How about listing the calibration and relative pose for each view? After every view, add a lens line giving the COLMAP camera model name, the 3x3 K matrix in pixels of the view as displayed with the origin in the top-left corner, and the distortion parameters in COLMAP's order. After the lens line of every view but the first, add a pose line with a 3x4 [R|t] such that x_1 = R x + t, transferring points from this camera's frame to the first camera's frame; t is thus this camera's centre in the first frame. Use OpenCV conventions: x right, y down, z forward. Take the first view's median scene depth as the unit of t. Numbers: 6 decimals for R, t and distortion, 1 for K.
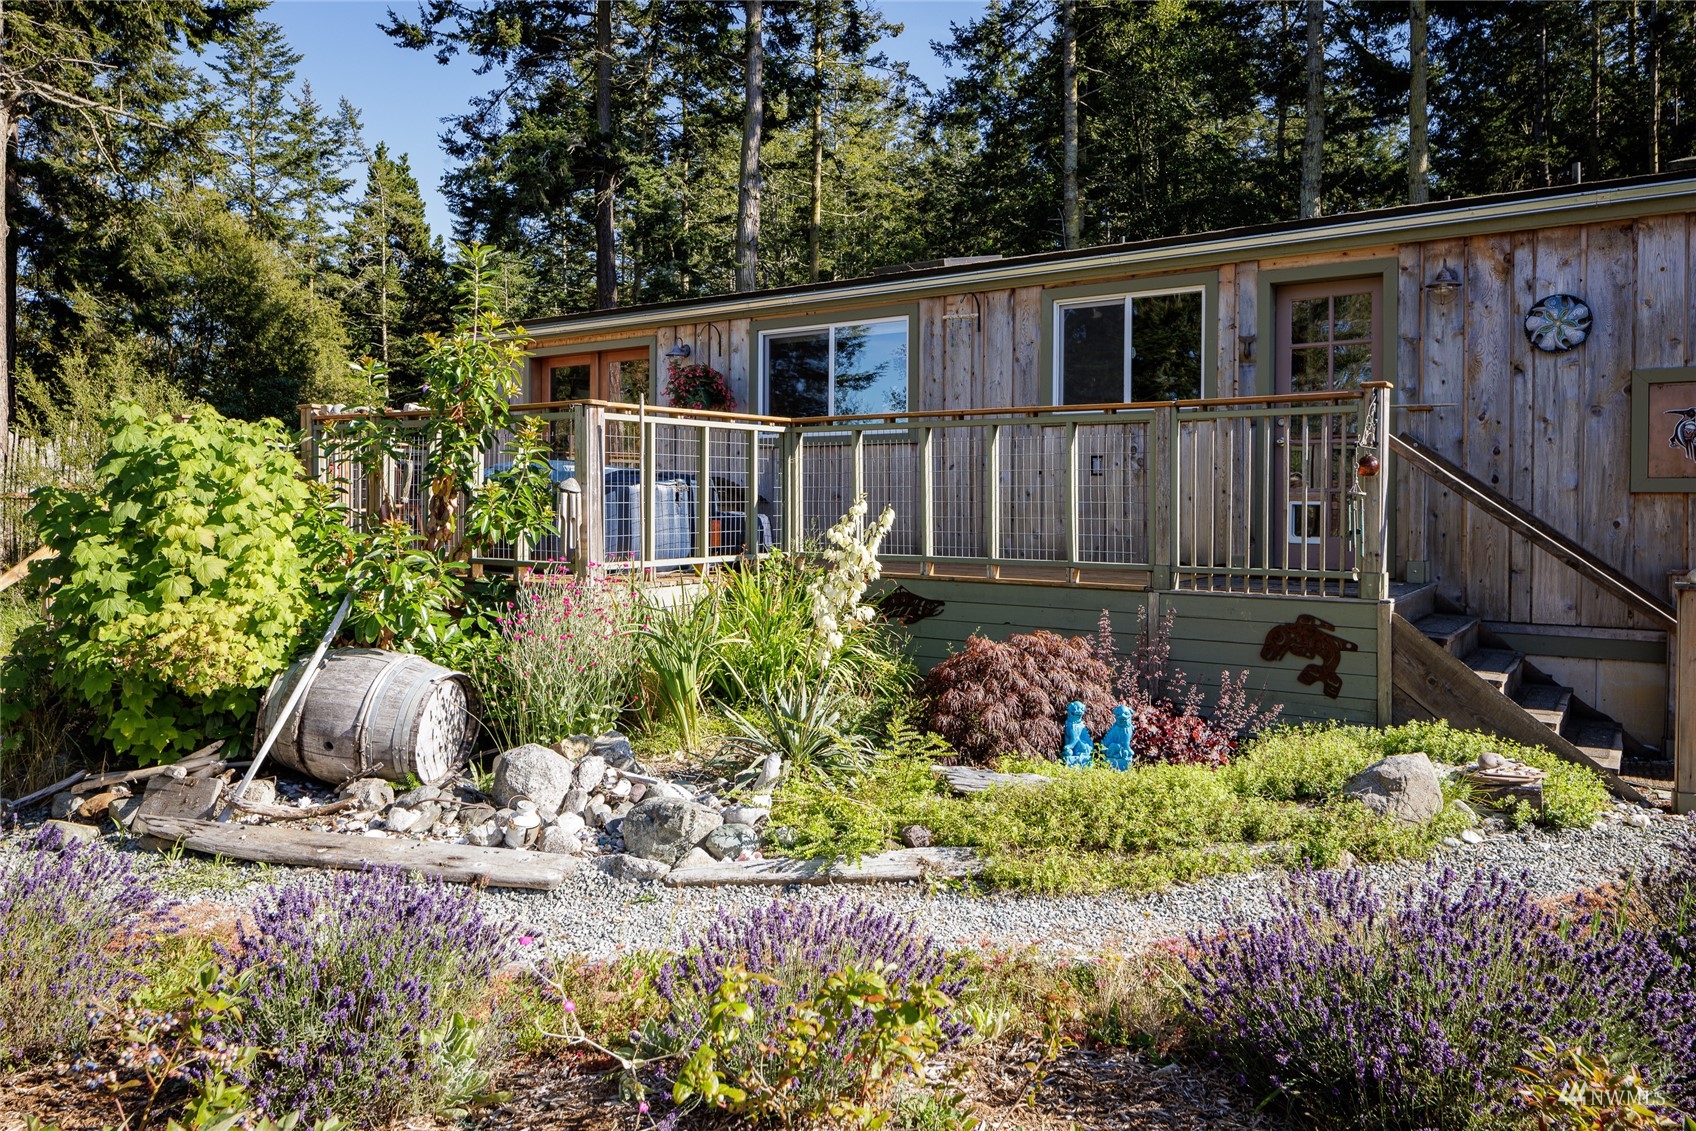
lens RADIAL K [[1148.0, 0, 806.5], [0, 1148.0, 624.8], [0, 0, 1]] dist [-0.001840, 0.001594]
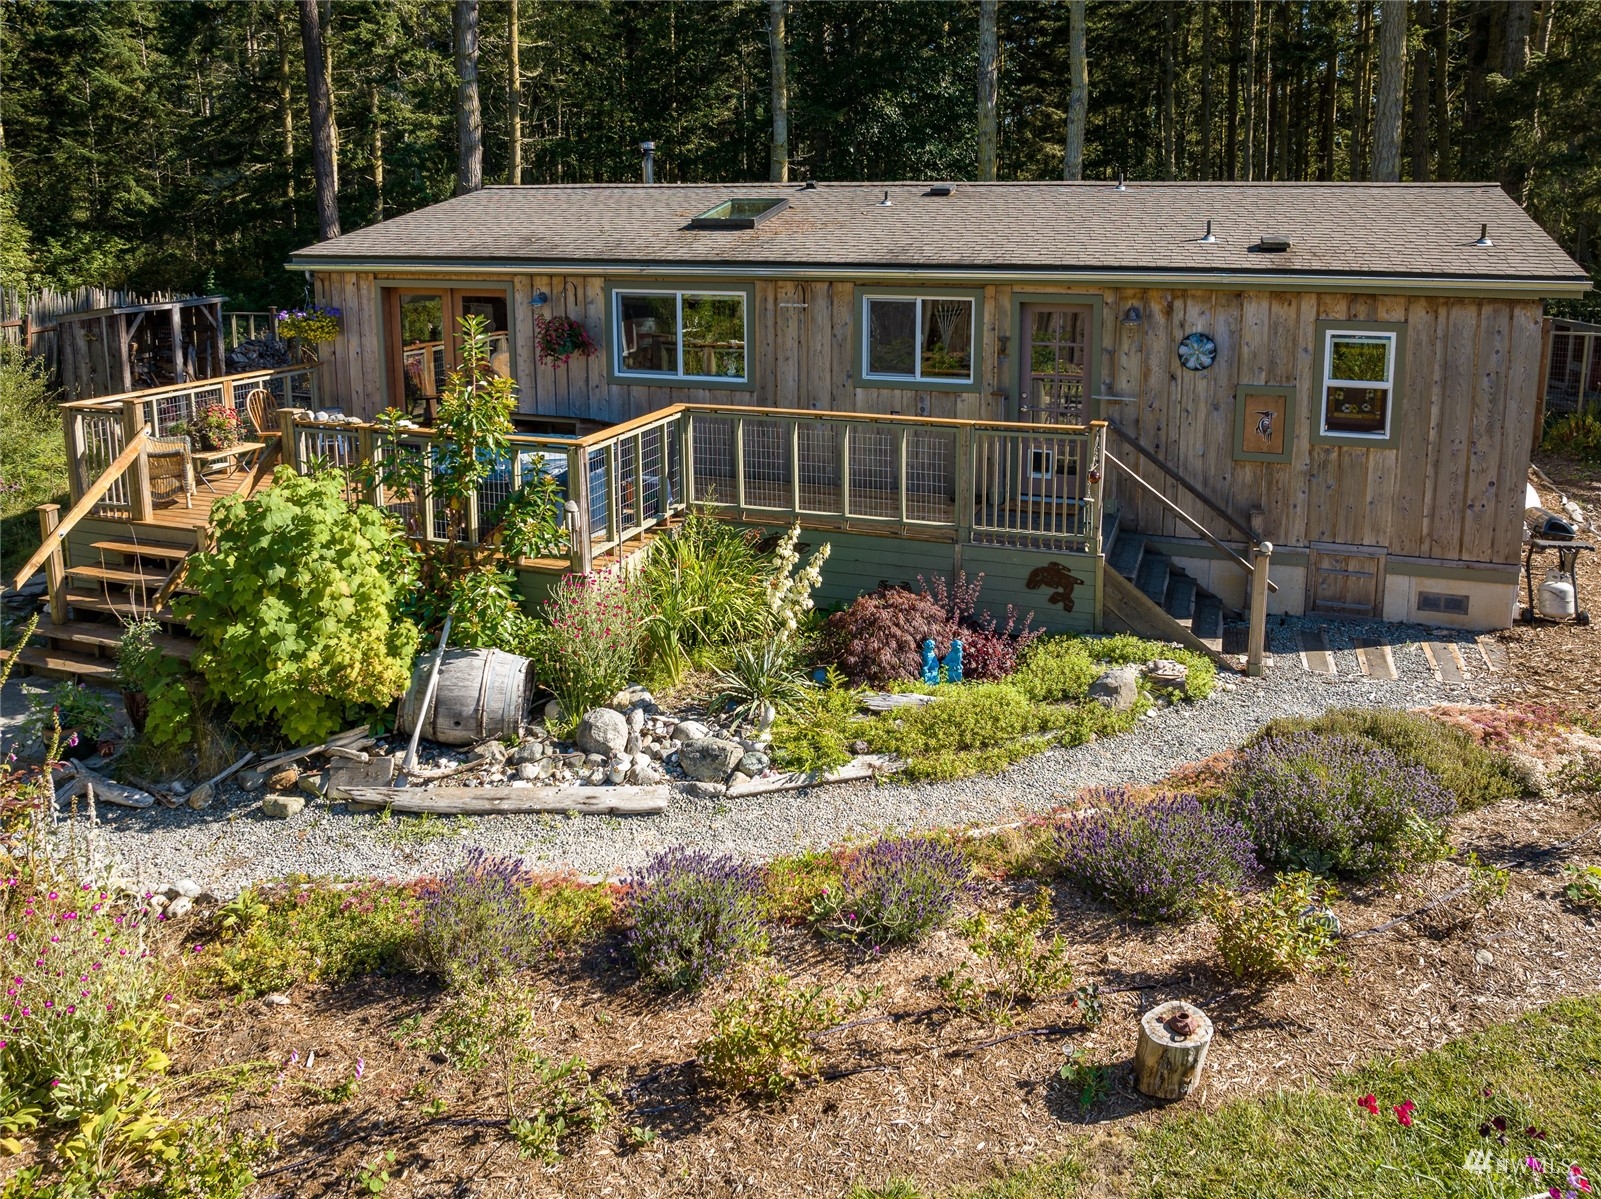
lens RADIAL K [[1121.3, 0, 796.8], [0, 1121.3, 602.1], [0, 0, 1]] dist [-0.010685, -0.002263]
pose [[0.963429, -0.089347, 0.252629, -0.360816], [0.035984, 0.977374, 0.208435, -0.342386], [-0.265536, -0.191722, 0.944845, -0.453896]]
